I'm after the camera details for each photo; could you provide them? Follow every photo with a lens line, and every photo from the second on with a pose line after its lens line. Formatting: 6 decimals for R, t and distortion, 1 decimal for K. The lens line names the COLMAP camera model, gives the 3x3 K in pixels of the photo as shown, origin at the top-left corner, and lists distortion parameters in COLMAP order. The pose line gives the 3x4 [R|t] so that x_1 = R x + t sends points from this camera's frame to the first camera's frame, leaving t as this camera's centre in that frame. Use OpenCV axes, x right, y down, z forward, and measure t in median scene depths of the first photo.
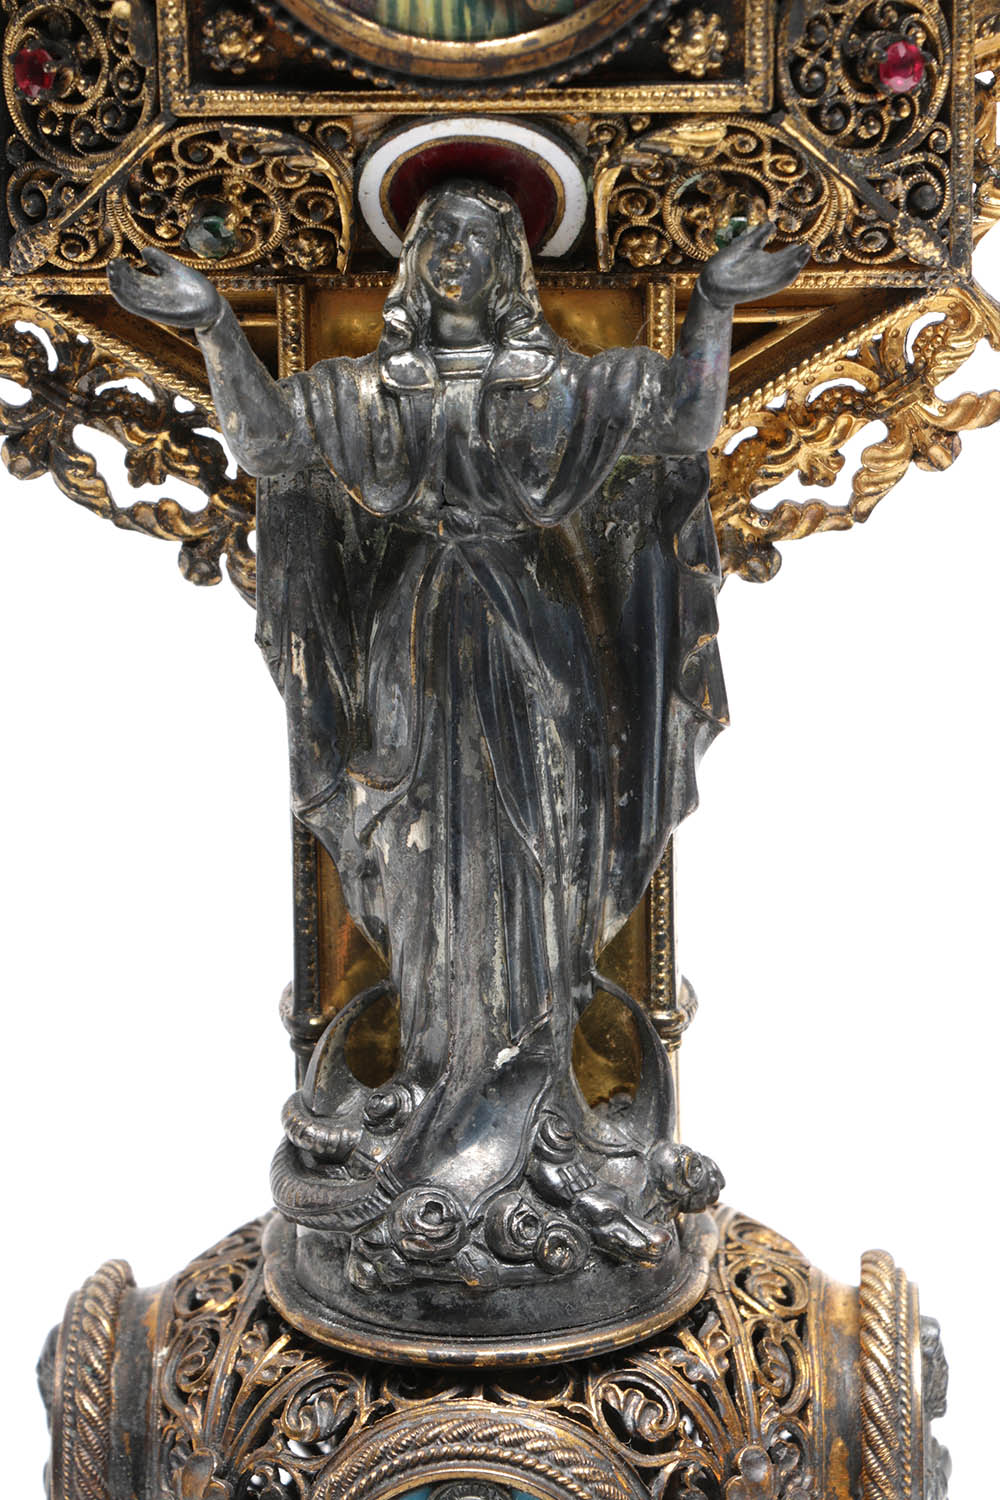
lens RADIAL K [[6854.3, 0, 450.7], [0, 6854.3, 783.7], [0, 0, 1]] dist [0.302840, 0.000000]
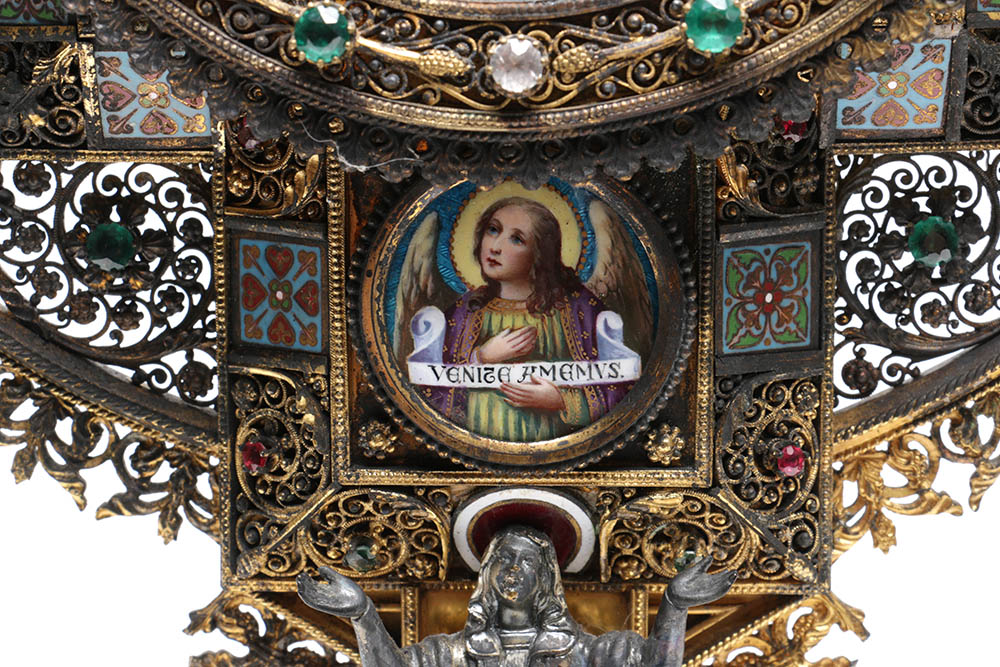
lens RADIAL K [[3173.3, 0, 500.5], [0, 3173.3, 334.3], [0, 0, 1]] dist [-0.035934, 0.000000]
pose [[0.999830, 0.012815, 0.013222, -0.012838], [-0.011057, 0.992050, -0.125356, -0.038916], [-0.014723, 0.125188, 0.992024, 0.254884]]
